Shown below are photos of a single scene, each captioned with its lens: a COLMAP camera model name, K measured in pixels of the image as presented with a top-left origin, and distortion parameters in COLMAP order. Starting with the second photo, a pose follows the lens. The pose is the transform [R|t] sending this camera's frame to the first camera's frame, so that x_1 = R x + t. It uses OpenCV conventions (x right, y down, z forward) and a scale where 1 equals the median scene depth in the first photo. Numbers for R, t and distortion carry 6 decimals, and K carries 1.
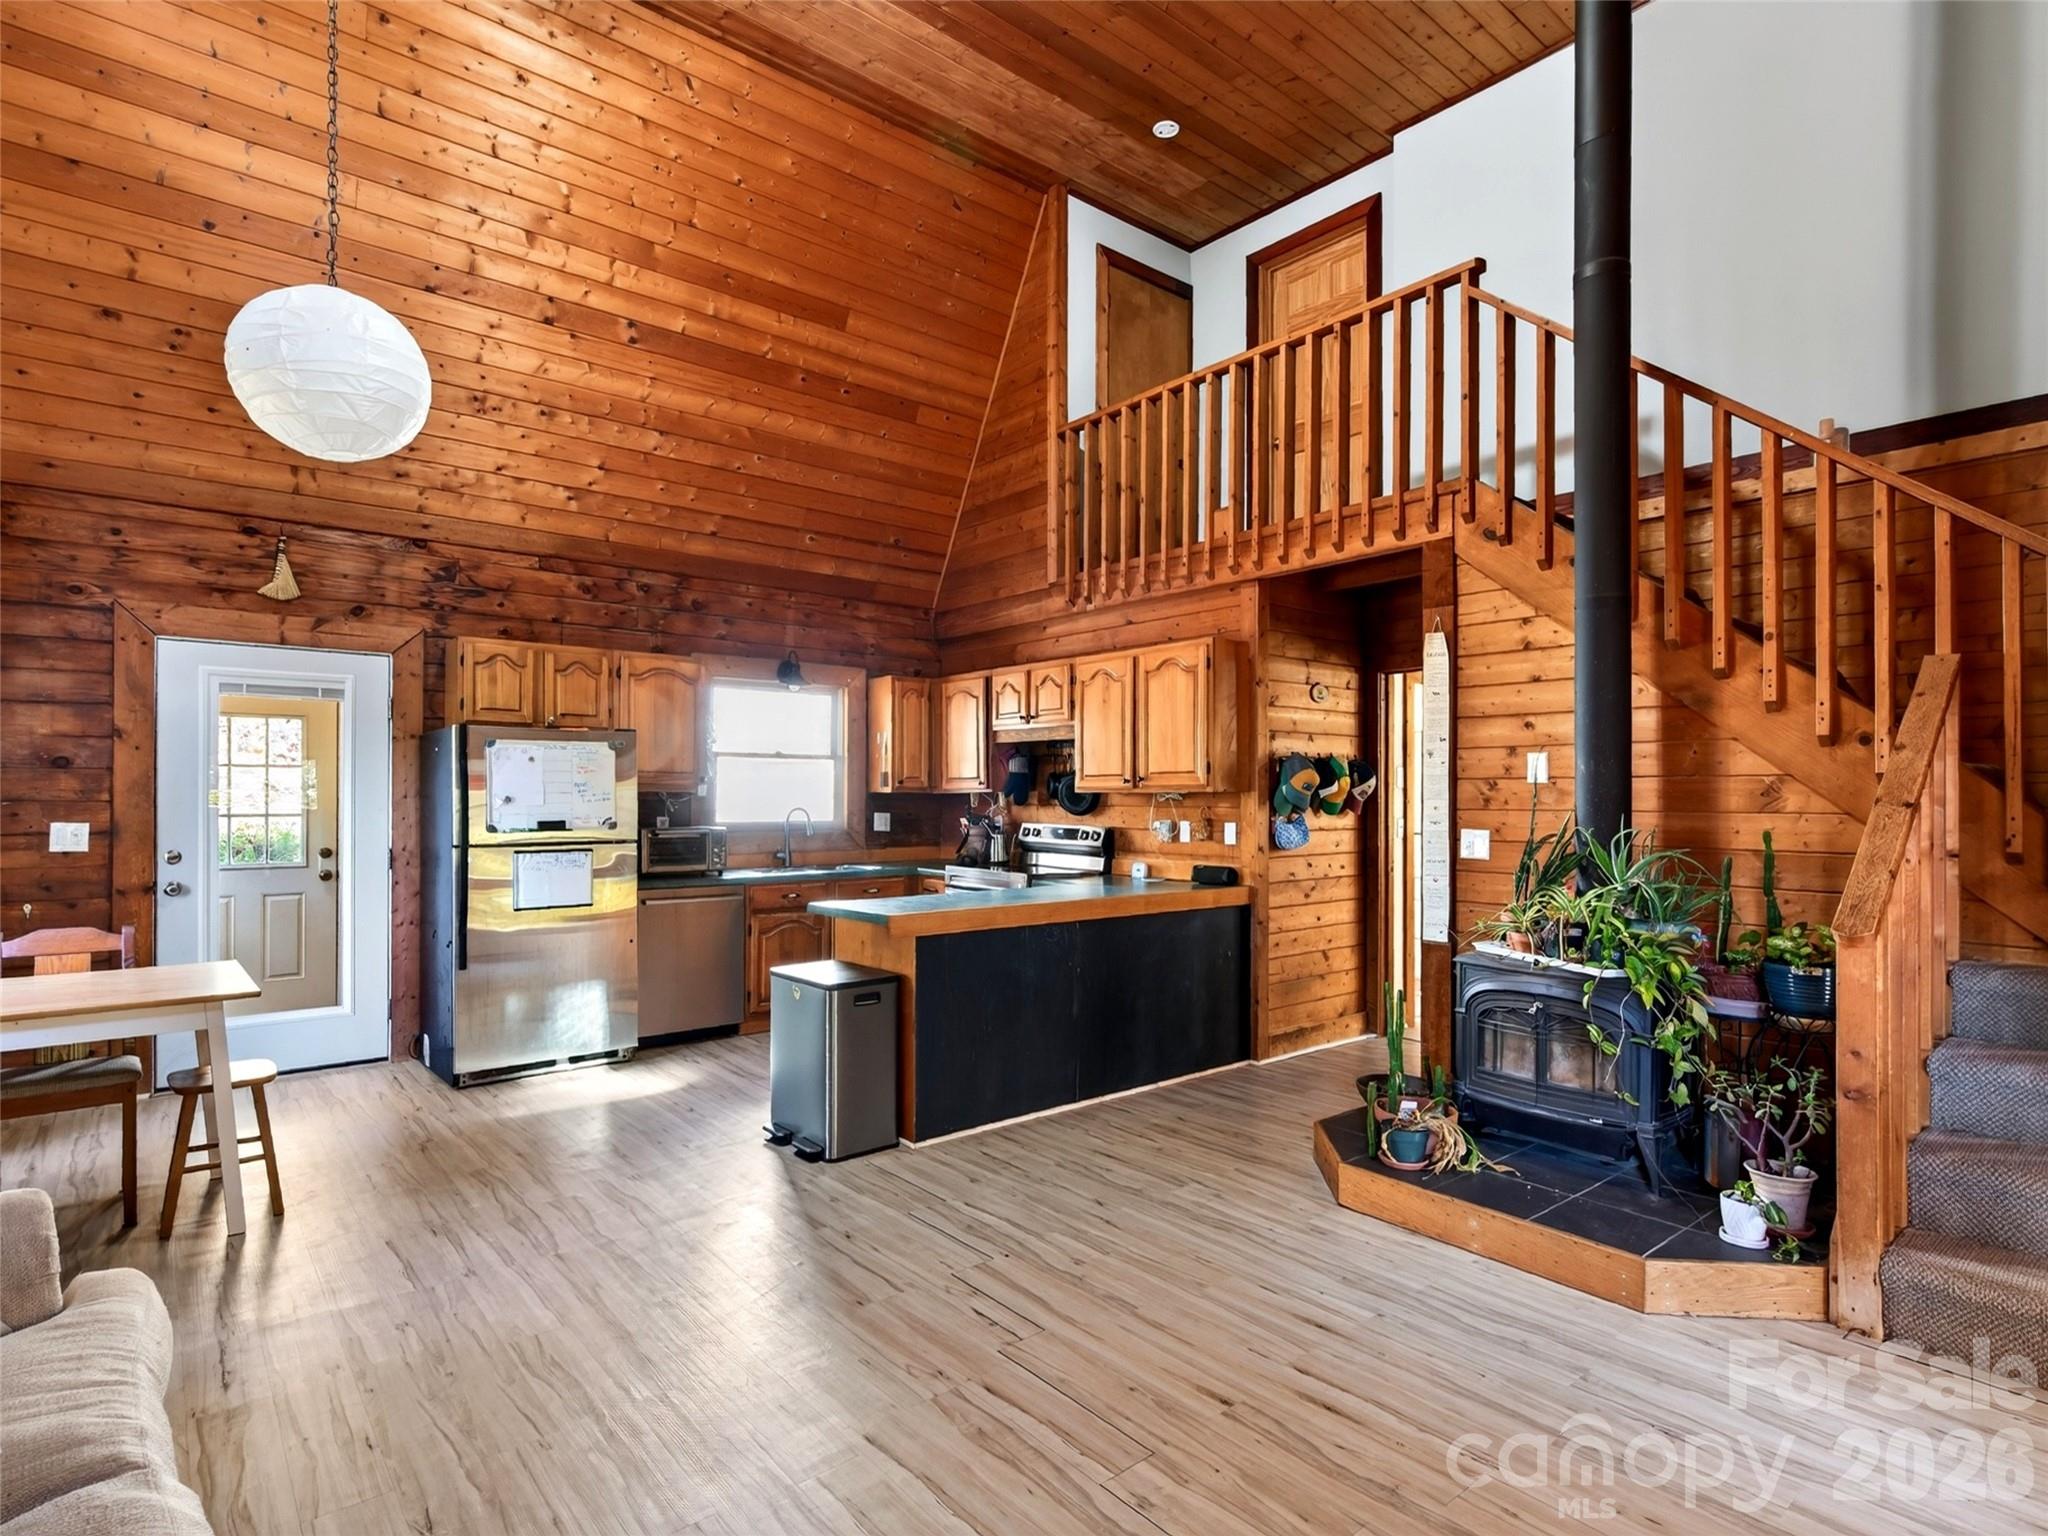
lens RADIAL K [[1043.7, 0, 1017.9], [0, 1043.7, 800.0], [0, 0, 1]] dist [-0.000138, -0.000717]
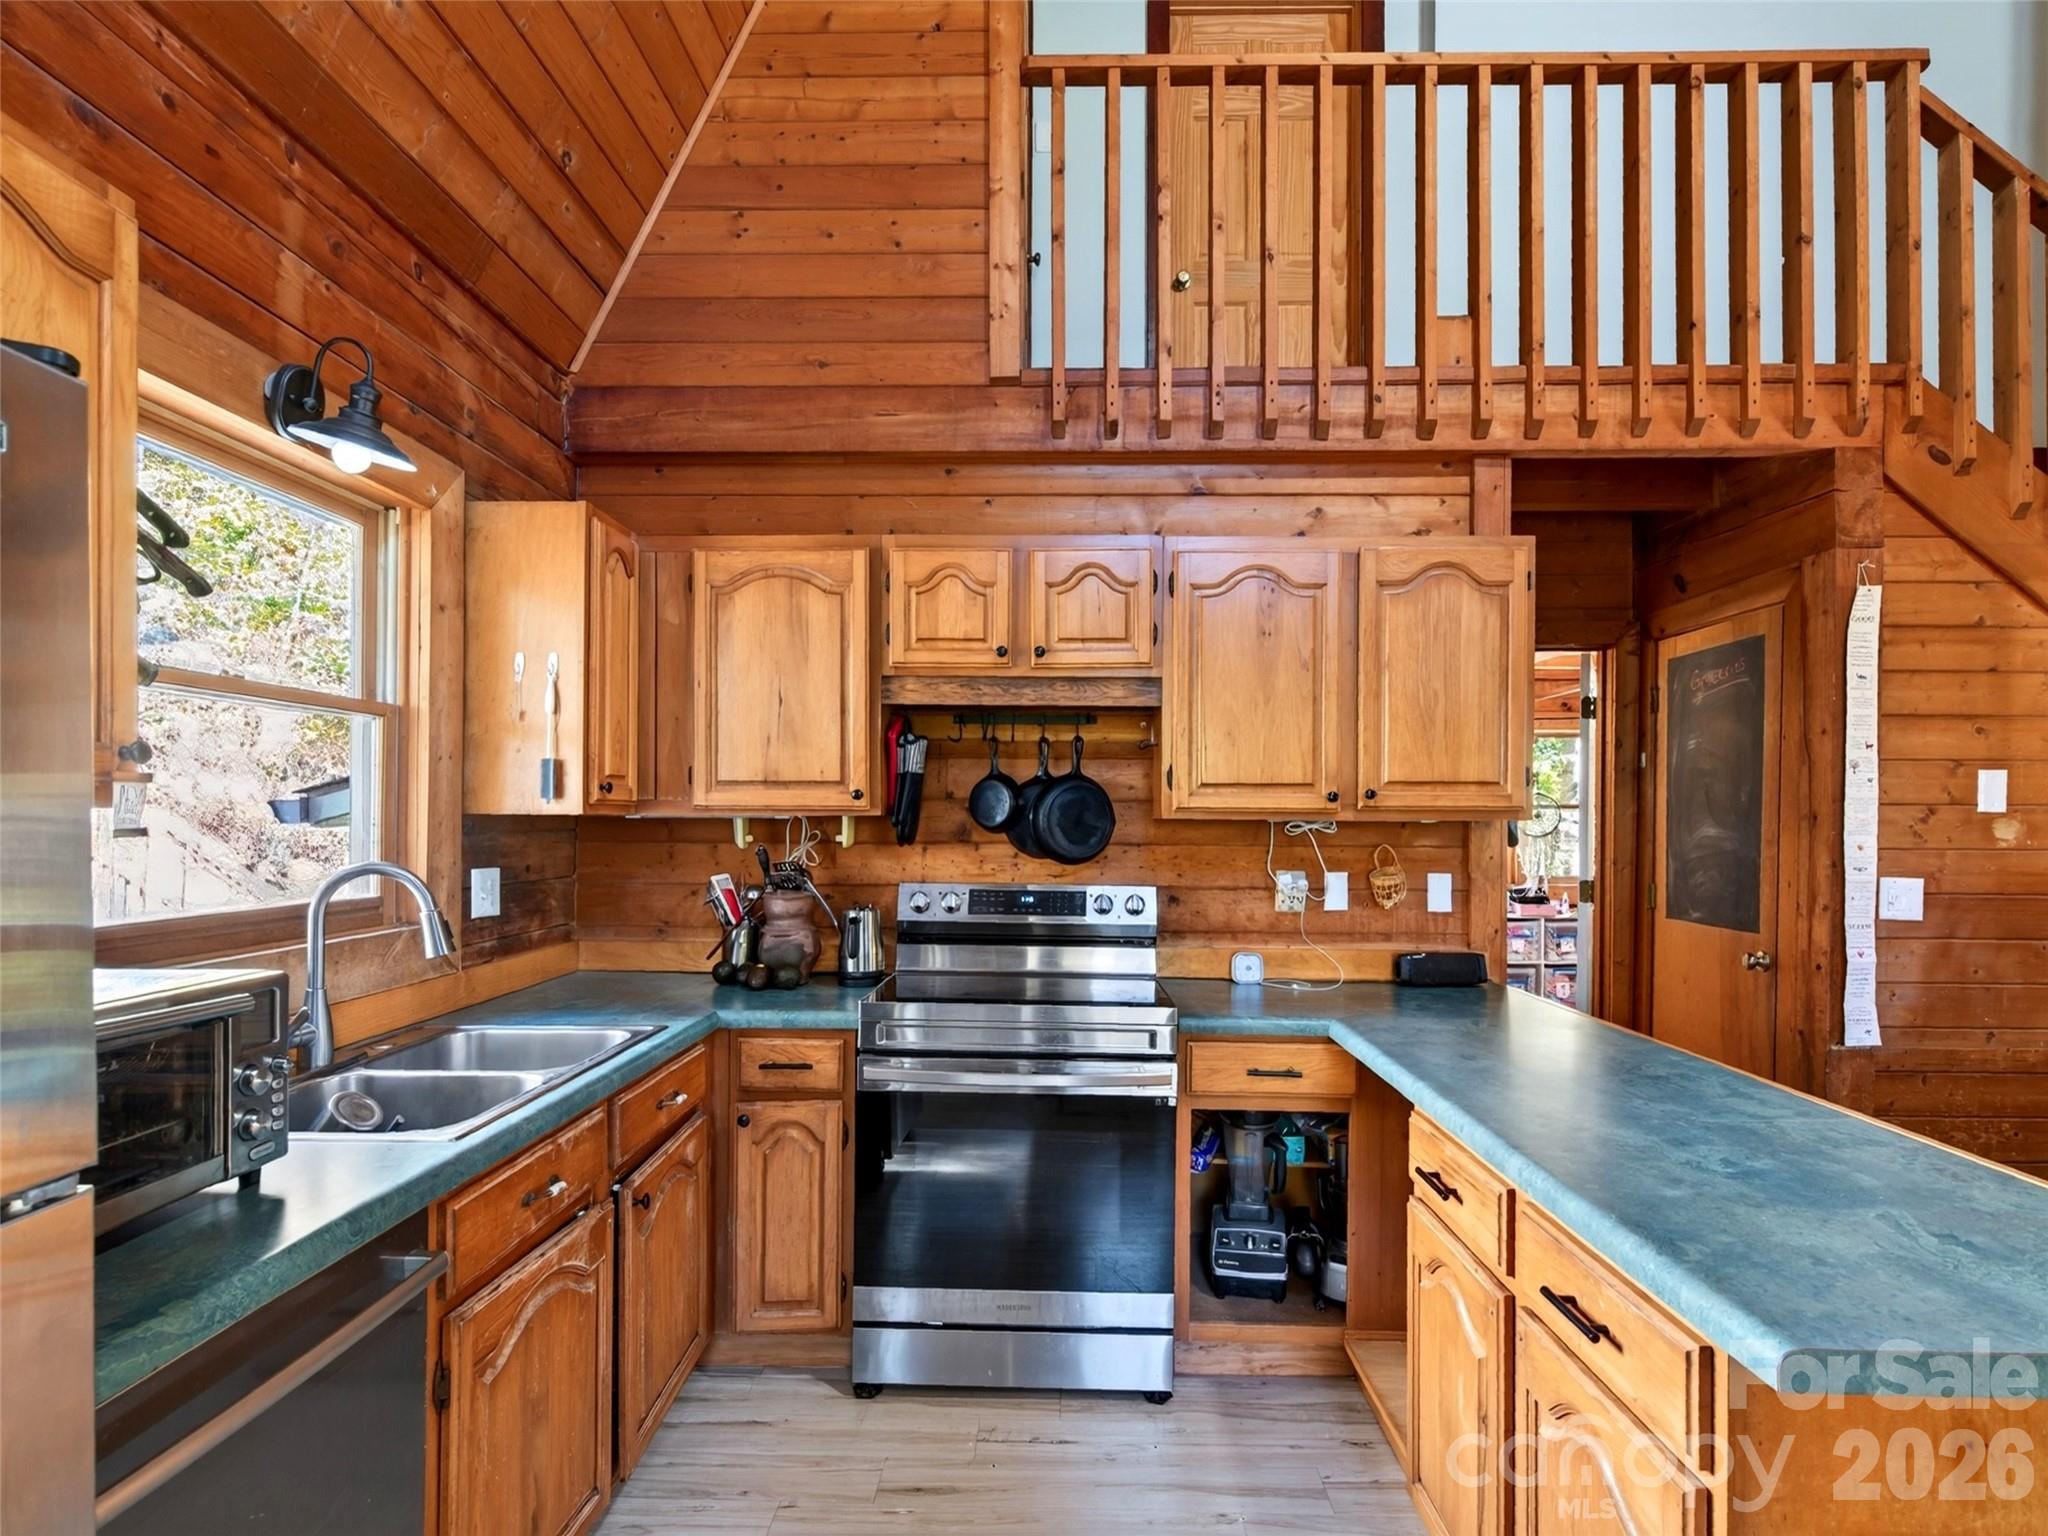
lens RADIAL K [[1043.7, 0, 1024.2], [0, 1043.7, 820.2], [0, 0, 1]] dist [-0.000138, -0.000717]
pose [[0.655380, 0.001049, 0.755299, -0.388834], [-0.002752, 0.999996, 0.000999, -0.007663], [-0.755294, -0.002734, 0.655380, 0.822920]]
